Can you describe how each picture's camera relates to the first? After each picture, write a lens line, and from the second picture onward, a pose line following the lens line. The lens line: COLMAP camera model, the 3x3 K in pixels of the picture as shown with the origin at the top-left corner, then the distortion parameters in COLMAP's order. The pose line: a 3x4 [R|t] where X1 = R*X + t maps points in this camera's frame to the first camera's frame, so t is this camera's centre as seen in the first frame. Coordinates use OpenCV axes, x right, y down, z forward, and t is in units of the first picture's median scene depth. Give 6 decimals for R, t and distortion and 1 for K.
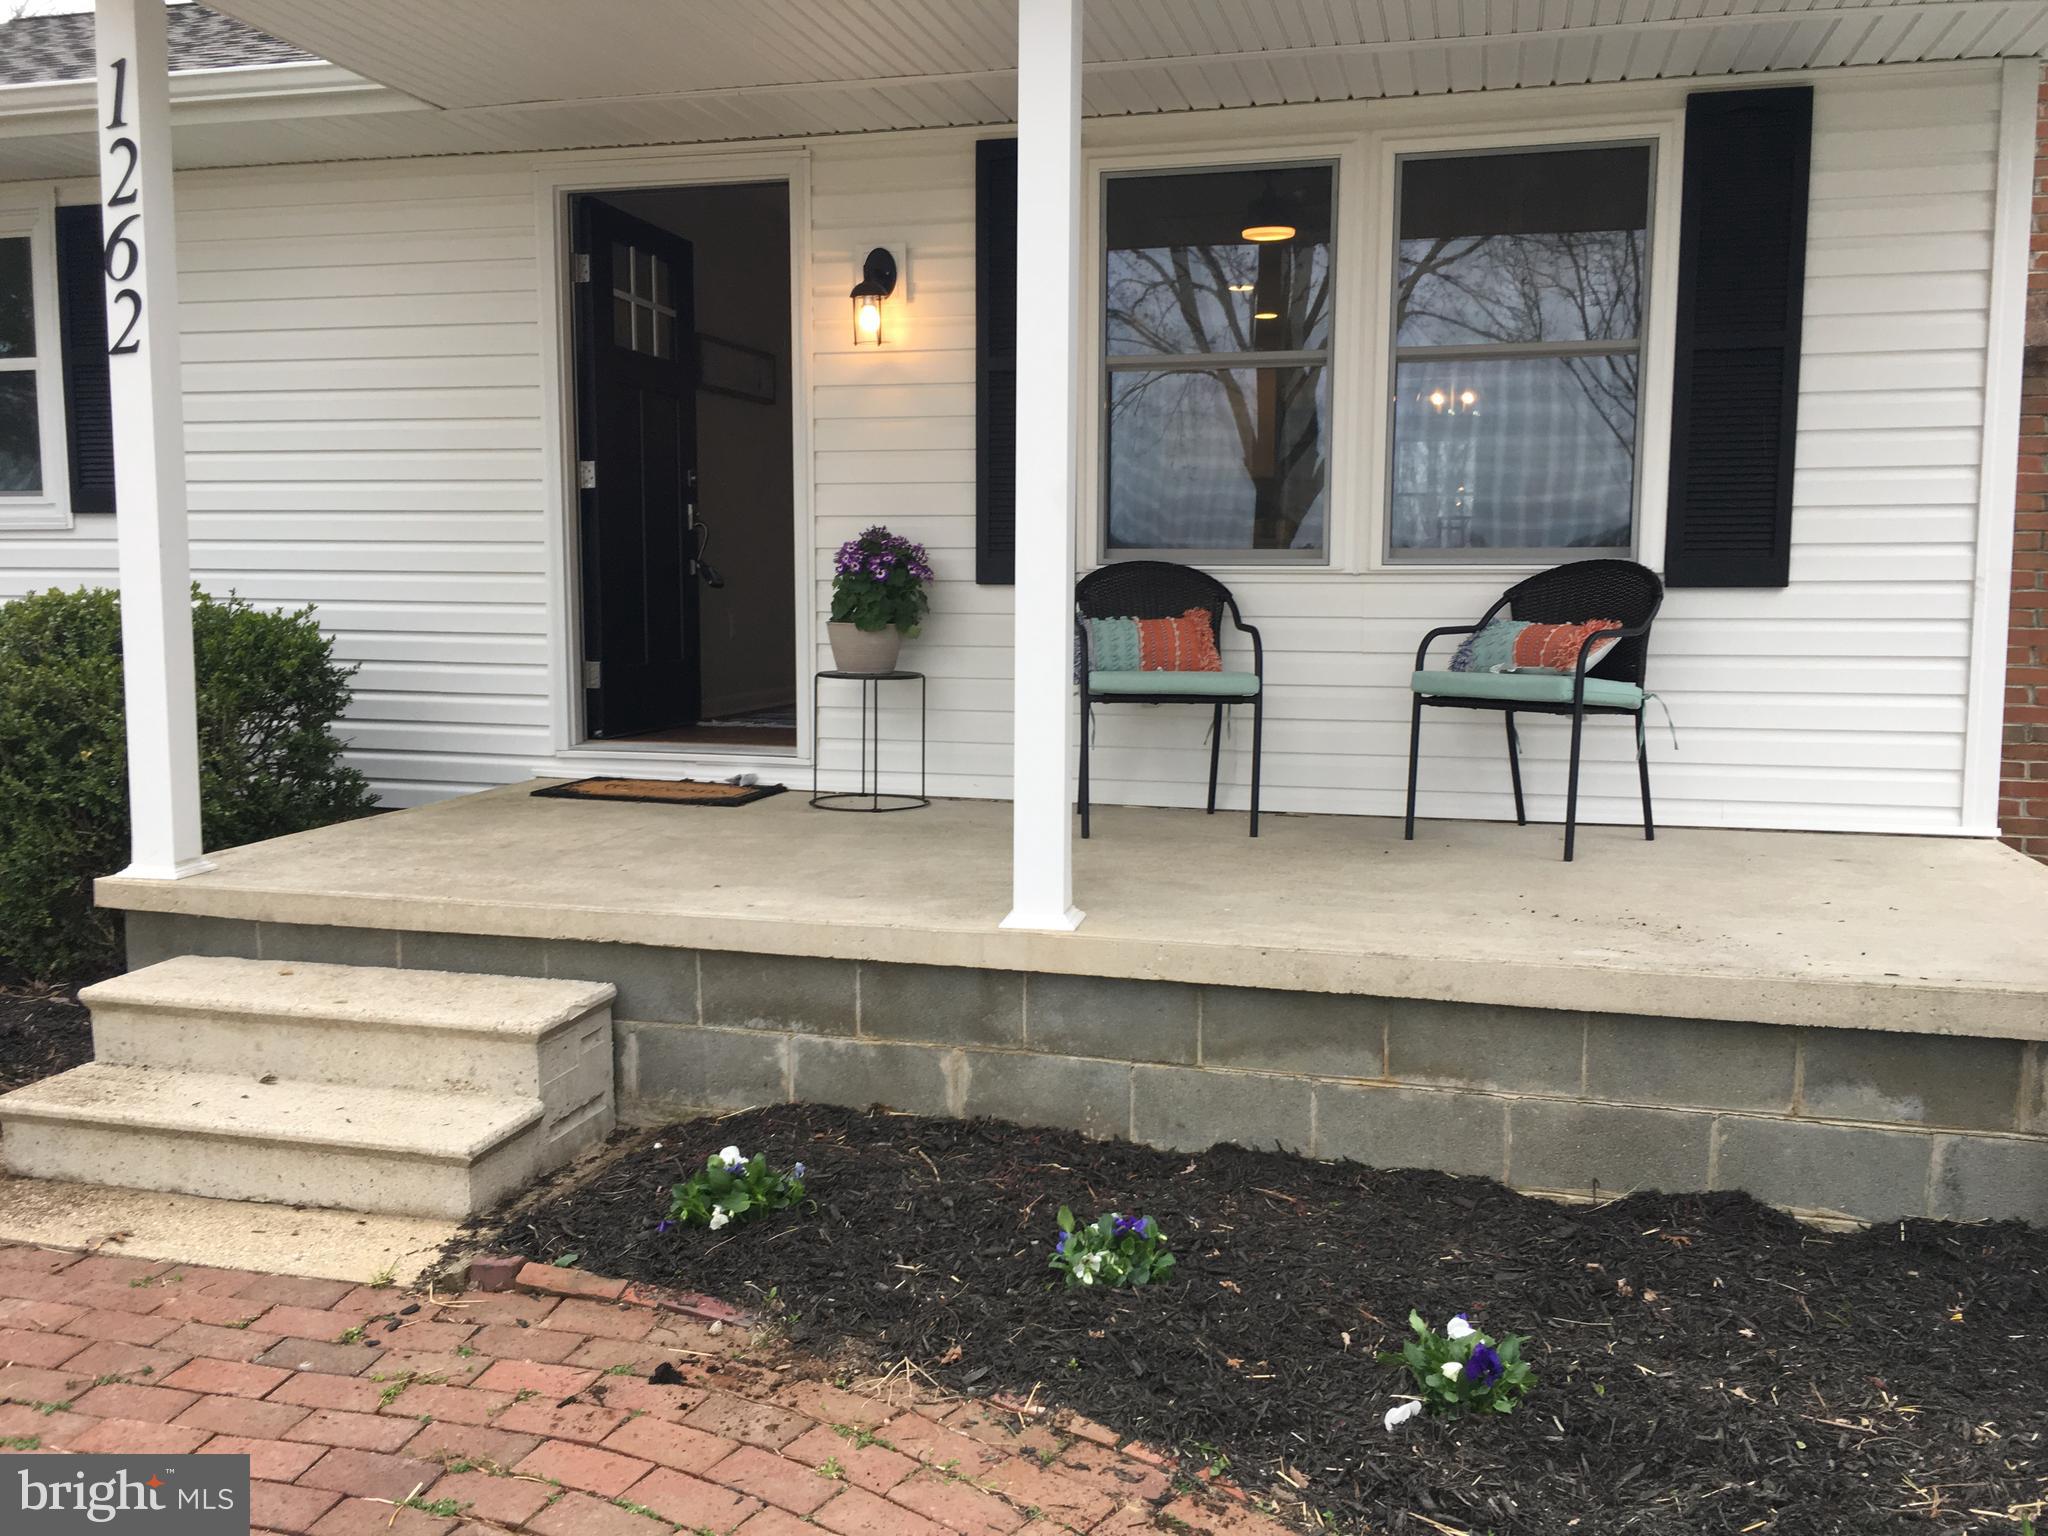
lens RADIAL K [[1715.0, 0, 1024.0], [0, 1715.0, 768.0], [0, 0, 1]] dist [0.057060, -0.081103]
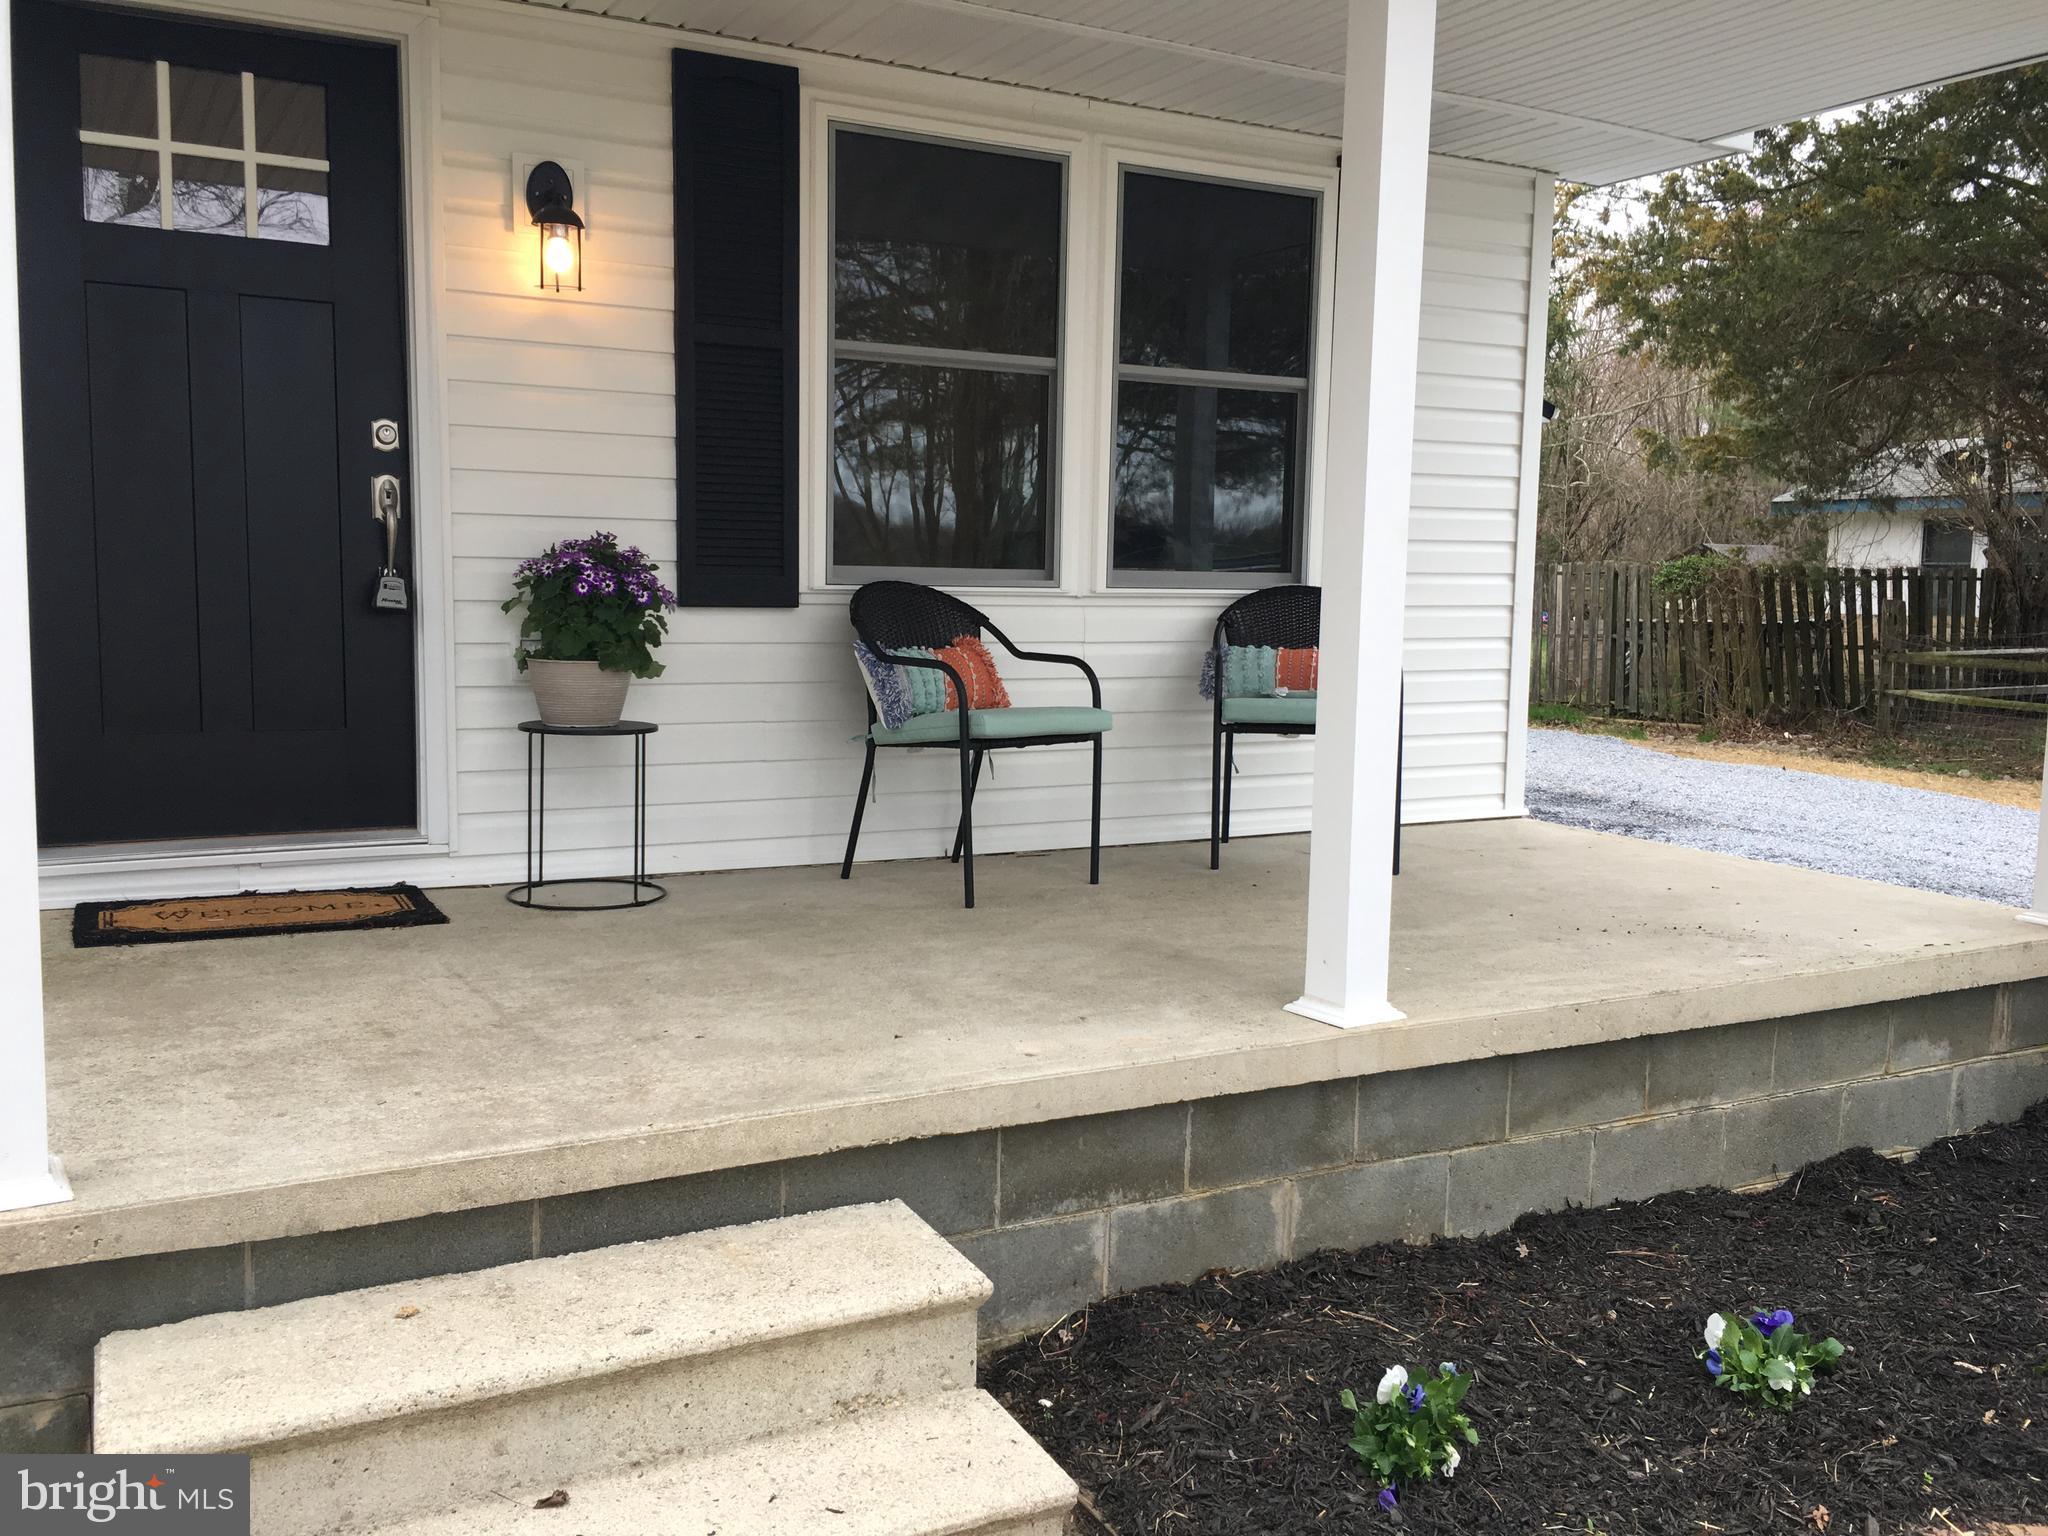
lens RADIAL K [[1739.4, 0, 1023.9], [0, 1739.4, 755.2], [0, 0, 1]] dist [0.081172, -0.141720]
pose [[0.735268, -0.062871, 0.674854, -0.691990], [0.060162, 0.997812, 0.027410, -0.075548], [-0.675101, 0.020447, 0.737442, 0.440104]]
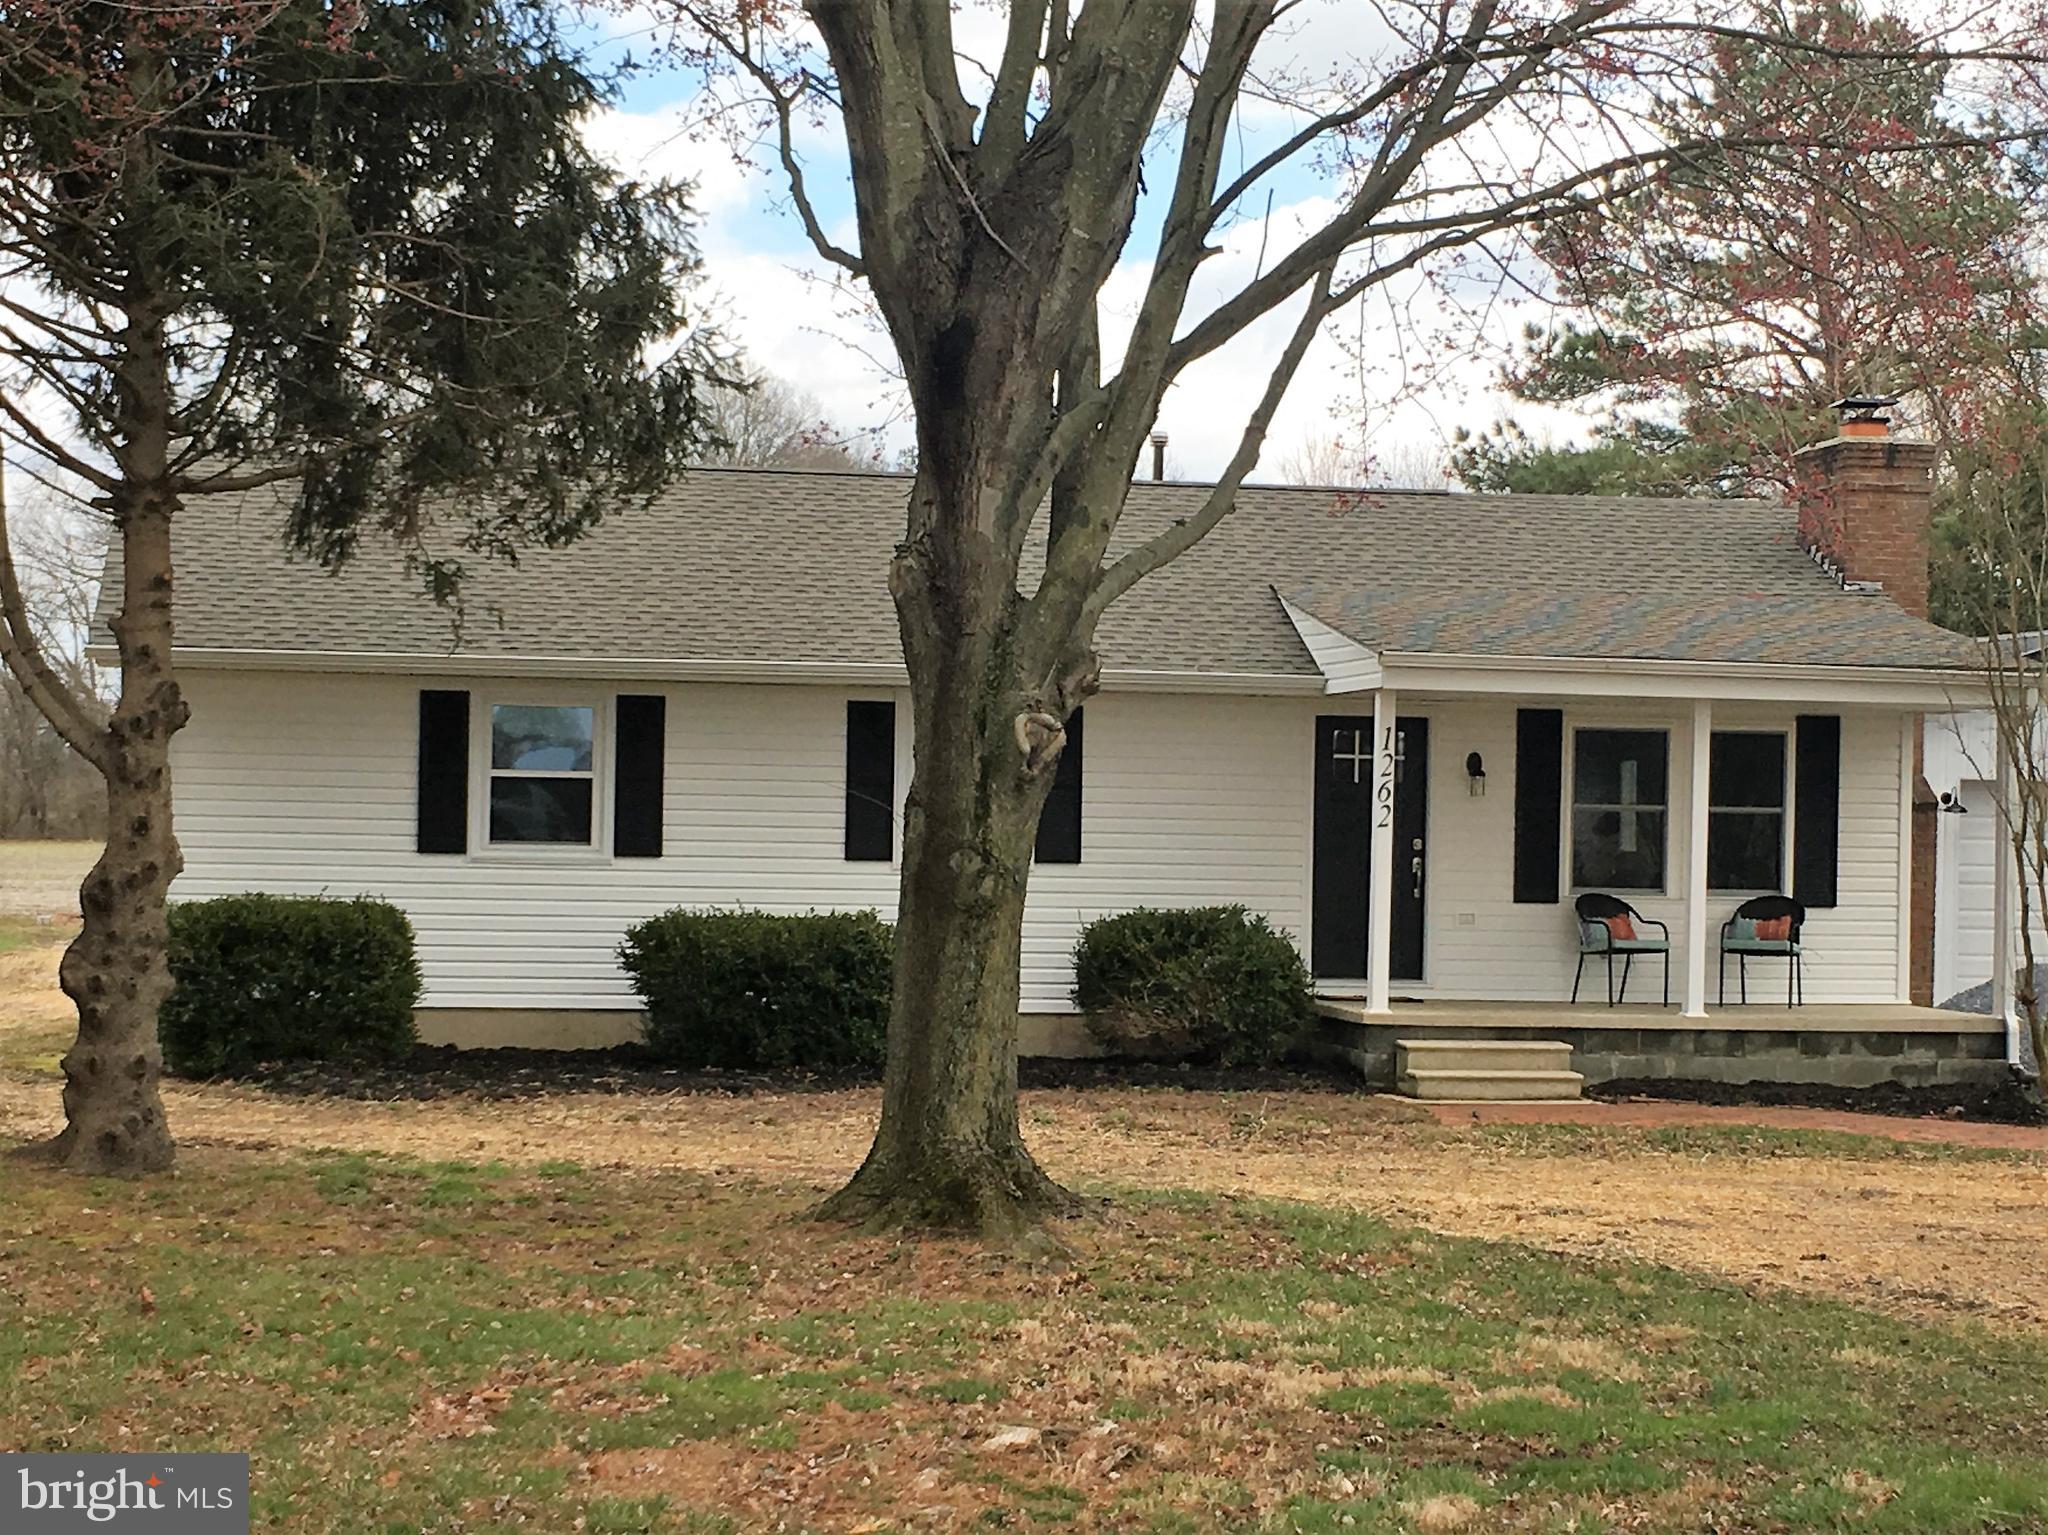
lens RADIAL K [[3624.2, 0, 1024.0], [0, 3624.2, 767.5], [0, 0, 1]] dist [-0.053913, -0.204678]
pose [[0.923183, 0.017466, 0.383964, -3.592796], [0.030714, 0.992420, -0.118991, 0.381151], [-0.383132, 0.121644, 0.915649, -4.550553]]
